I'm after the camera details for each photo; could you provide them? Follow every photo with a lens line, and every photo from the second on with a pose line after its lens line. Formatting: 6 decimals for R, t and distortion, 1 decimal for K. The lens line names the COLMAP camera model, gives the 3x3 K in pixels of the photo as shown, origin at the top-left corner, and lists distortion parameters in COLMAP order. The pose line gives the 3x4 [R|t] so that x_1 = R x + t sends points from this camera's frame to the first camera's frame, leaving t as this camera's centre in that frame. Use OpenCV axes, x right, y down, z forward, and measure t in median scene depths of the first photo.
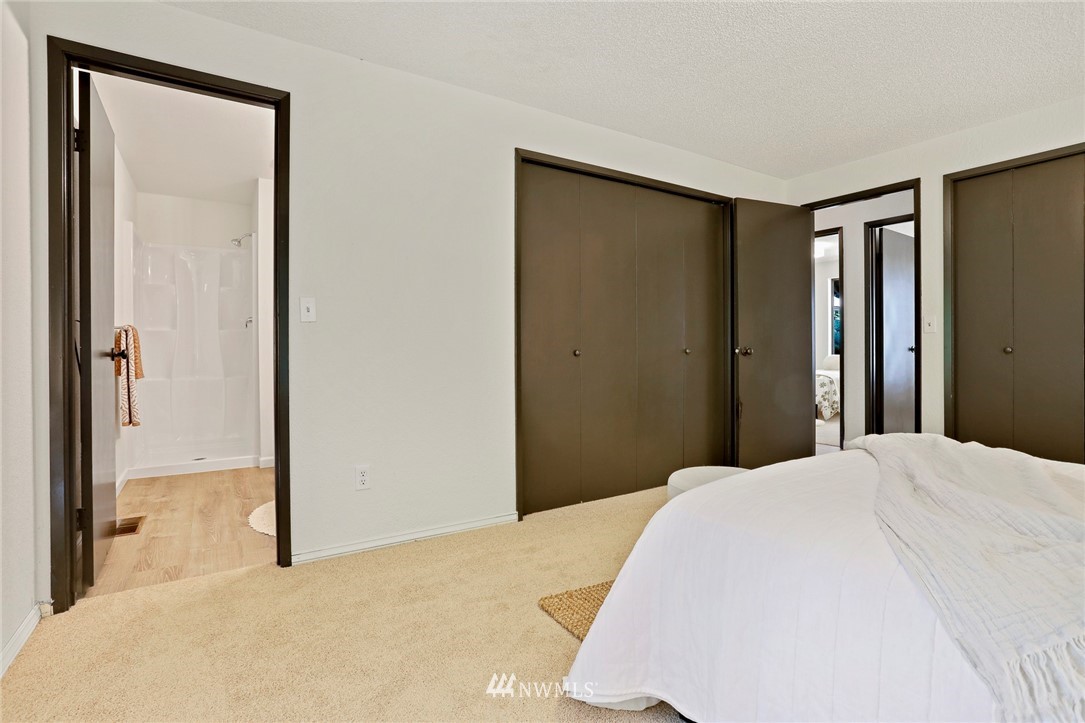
lens RADIAL K [[514.4, 0, 541.0], [0, 514.4, 356.1], [0, 0, 1]] dist [-0.020158, 0.000034]
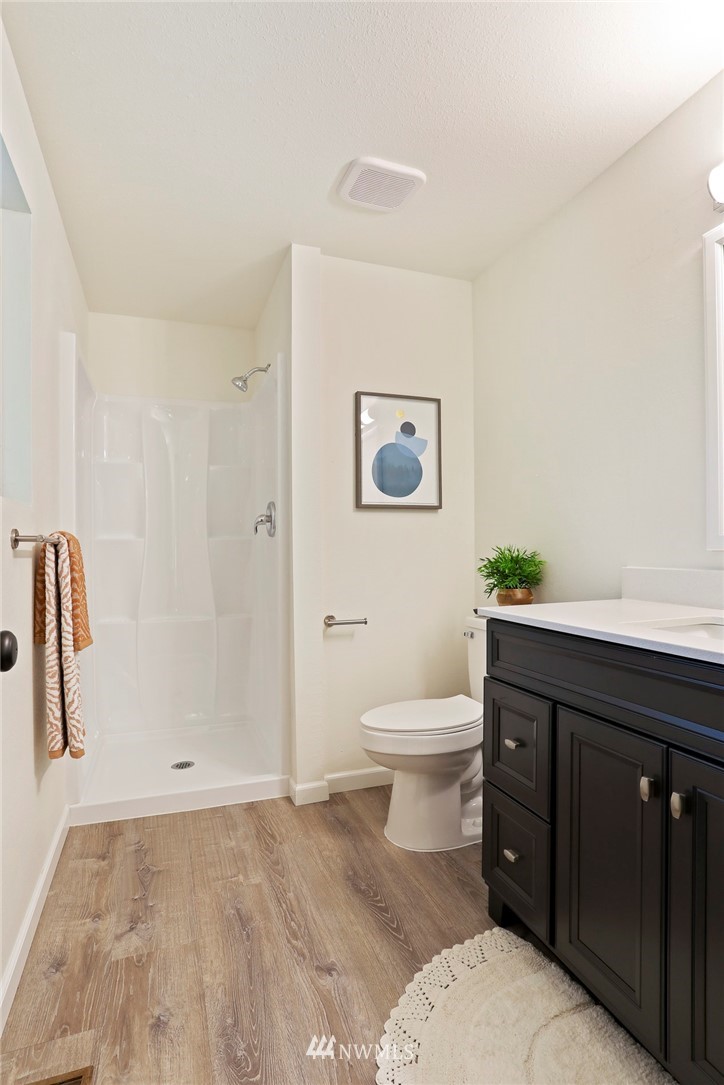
lens RADIAL K [[533.3, 0, 361.4], [0, 533.3, 555.9], [0, 0, 1]] dist [-0.065315, 0.031999]
pose [[0.978025, -0.003829, -0.208452, -0.450751], [0.003530, 0.999992, -0.001805, -0.038028], [0.208458, 0.001030, 0.978031, 0.595965]]
